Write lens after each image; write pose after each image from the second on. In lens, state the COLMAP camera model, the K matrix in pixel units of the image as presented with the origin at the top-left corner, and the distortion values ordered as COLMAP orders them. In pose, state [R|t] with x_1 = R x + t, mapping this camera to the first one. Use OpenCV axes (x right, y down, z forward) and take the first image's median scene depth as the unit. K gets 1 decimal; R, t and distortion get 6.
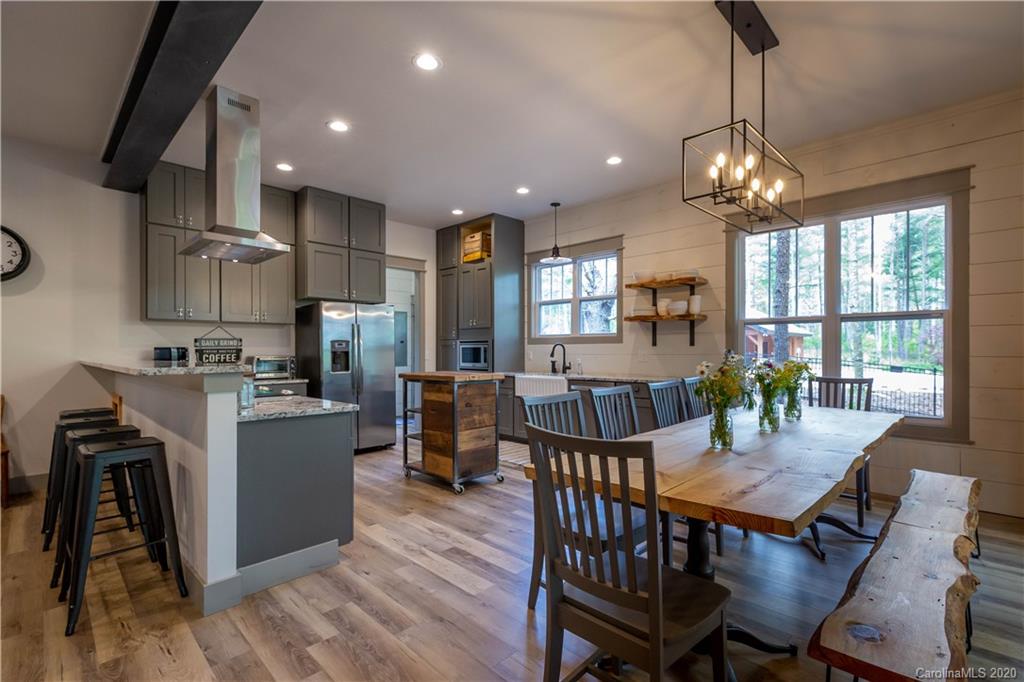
lens RADIAL K [[480.3, 0, 517.0], [0, 480.3, 347.2], [0, 0, 1]] dist [0.000746, -0.000208]
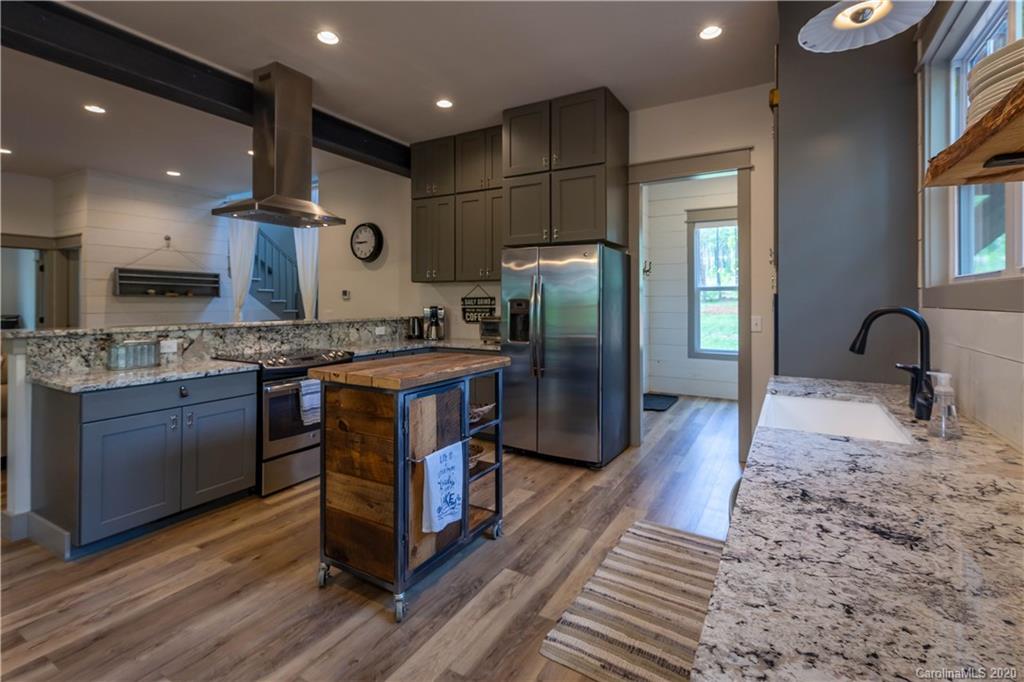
lens RADIAL K [[480.3, 0, 515.9], [0, 480.3, 297.5], [0, 0, 1]] dist [0.000746, -0.000208]
pose [[0.248532, -0.001707, -0.968622, 0.369433], [-0.000288, 0.999998, -0.001837, -0.016331], [0.968624, 0.000735, 0.248531, 0.855074]]
